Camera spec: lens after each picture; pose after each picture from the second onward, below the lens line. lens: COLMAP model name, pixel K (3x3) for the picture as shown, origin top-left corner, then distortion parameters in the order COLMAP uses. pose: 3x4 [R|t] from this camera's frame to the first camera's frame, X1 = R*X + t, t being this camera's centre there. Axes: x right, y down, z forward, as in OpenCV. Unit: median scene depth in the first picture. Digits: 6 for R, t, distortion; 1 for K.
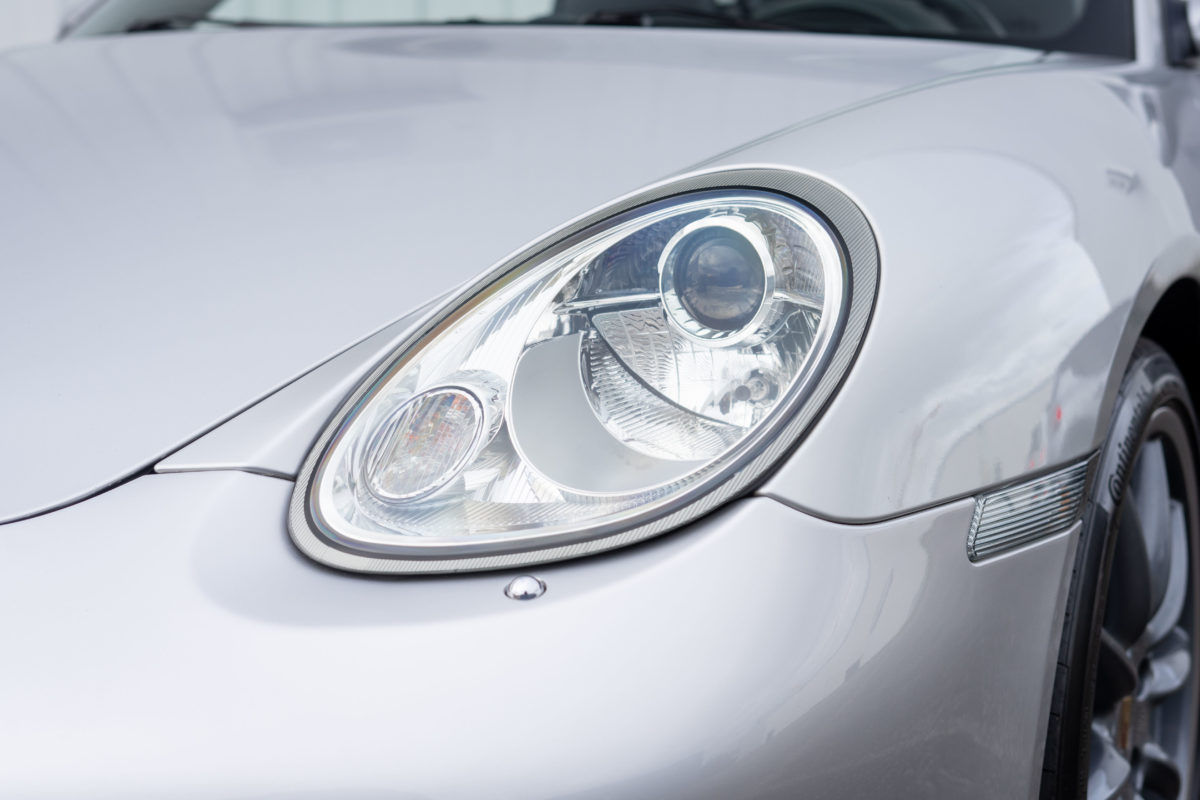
lens RADIAL K [[2181.1, 0, 600.0], [0, 2181.1, 400.0], [0, 0, 1]] dist [-0.009079, -0.260284]
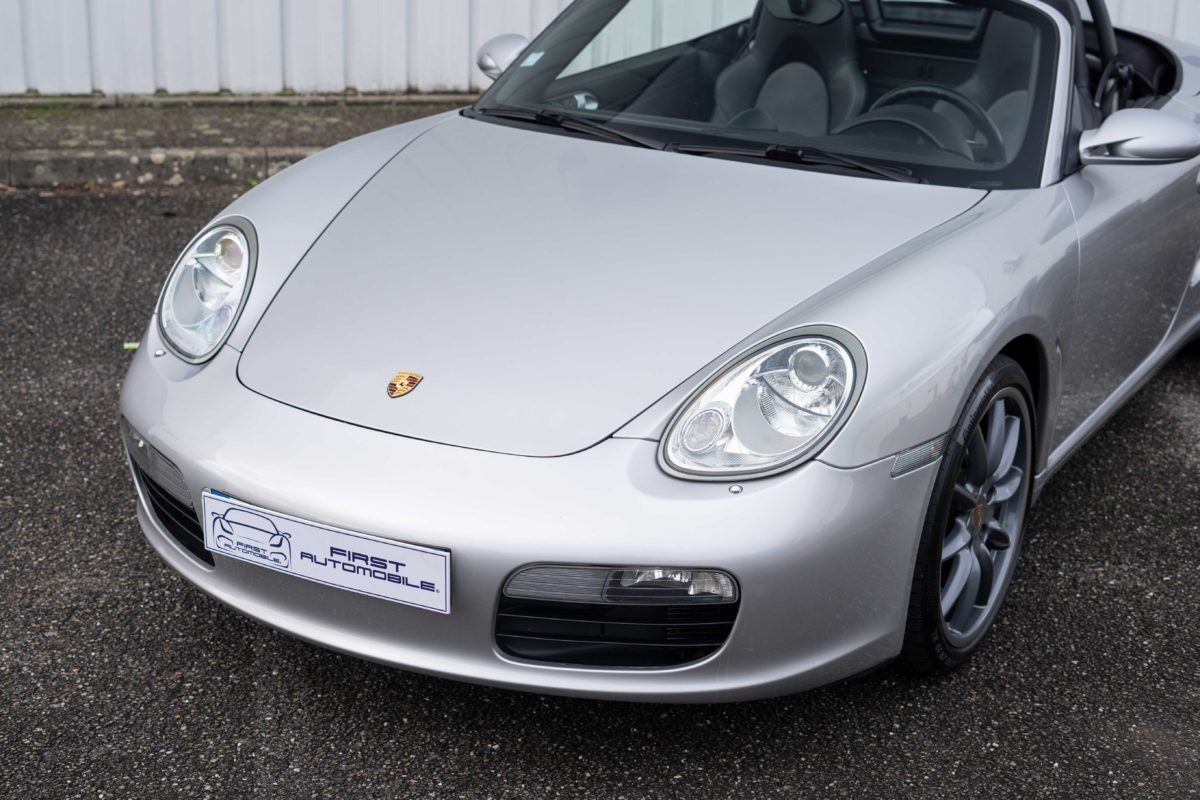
lens RADIAL K [[1681.5, 0, 600.0], [0, 1681.5, 400.0], [0, 0, 1]] dist [-0.001000, 0.049350]
pose [[0.993980, 0.057527, -0.093243, -0.009299], [-0.041209, 0.984870, 0.168322, -0.367320], [0.101515, -0.163466, 0.981312, -1.134568]]
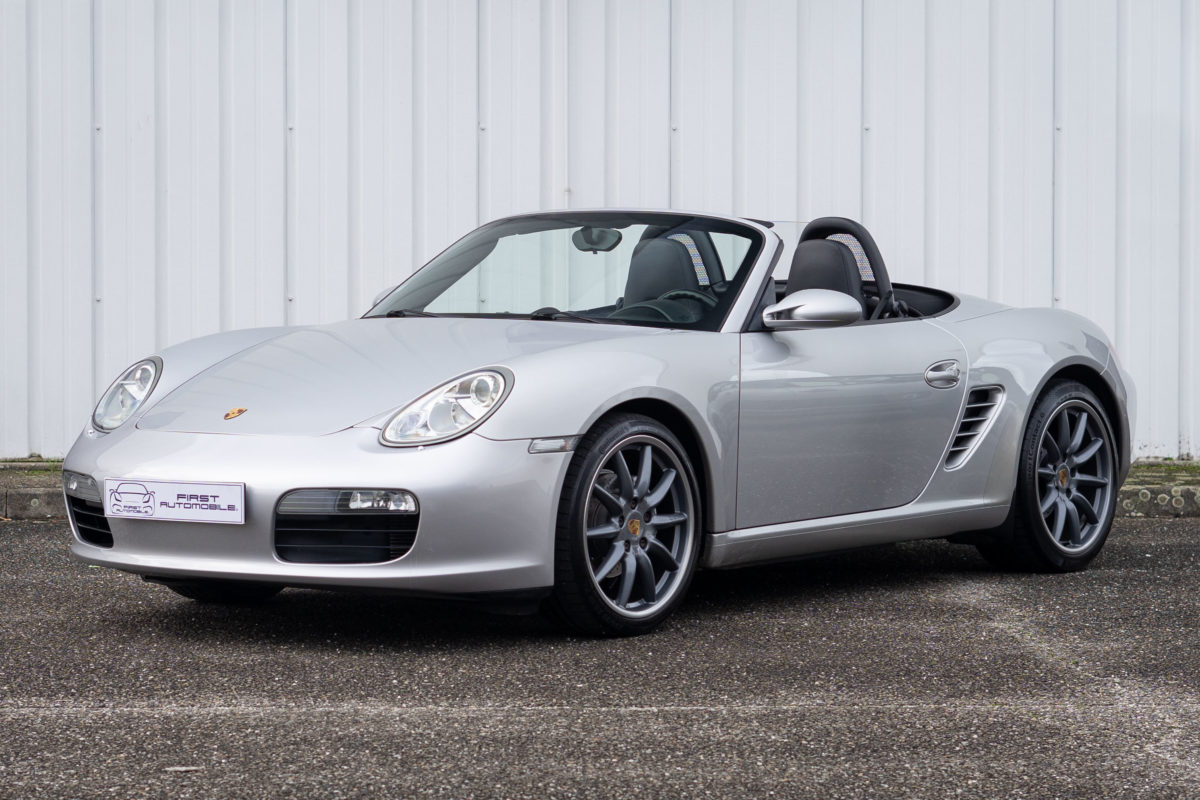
lens RADIAL K [[2181.1, 0, 600.0], [0, 2181.1, 400.0], [0, 0, 1]] dist [-0.009079, -0.260284]
pose [[0.984545, 0.013503, -0.174611, 1.066164], [-0.029487, 0.995571, -0.089271, 0.351836], [0.172632, 0.093040, 0.980582, -3.300739]]
